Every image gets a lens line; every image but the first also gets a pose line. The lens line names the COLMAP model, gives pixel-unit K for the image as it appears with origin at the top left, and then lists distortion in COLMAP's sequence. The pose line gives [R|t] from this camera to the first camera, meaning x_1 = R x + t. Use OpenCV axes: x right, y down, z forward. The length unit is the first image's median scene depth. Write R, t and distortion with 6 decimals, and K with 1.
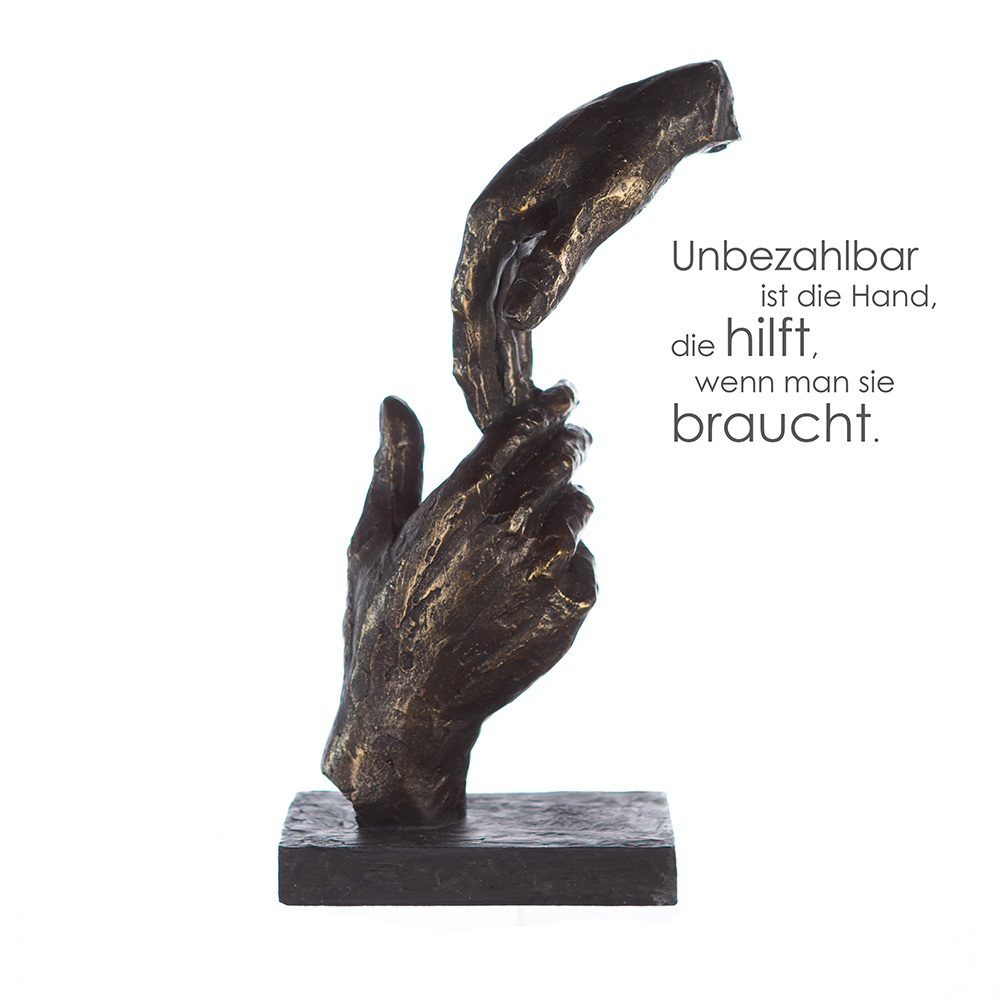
lens RADIAL K [[2899.5, 0, 502.2], [0, 2899.5, 497.8], [0, 0, 1]] dist [0.267059, 0.000000]
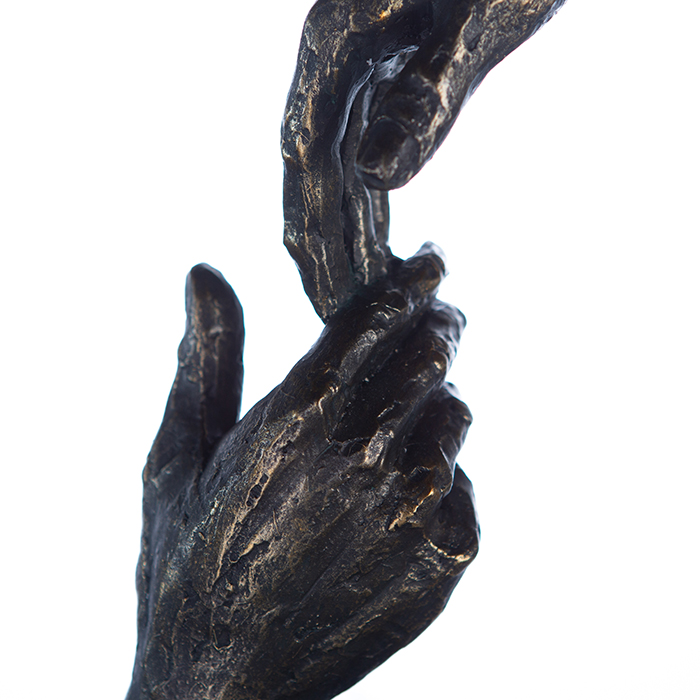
lens RADIAL K [[2029.6, 0, 348.0], [0, 2029.6, 350.5], [0, 0, 1]] dist [0.267059, 0.000000]
pose [[0.999641, -0.000573, 0.026800, -0.014677], [-0.001336, 0.997465, 0.071152, -0.052358], [-0.026773, -0.071162, 0.997105, 0.489516]]
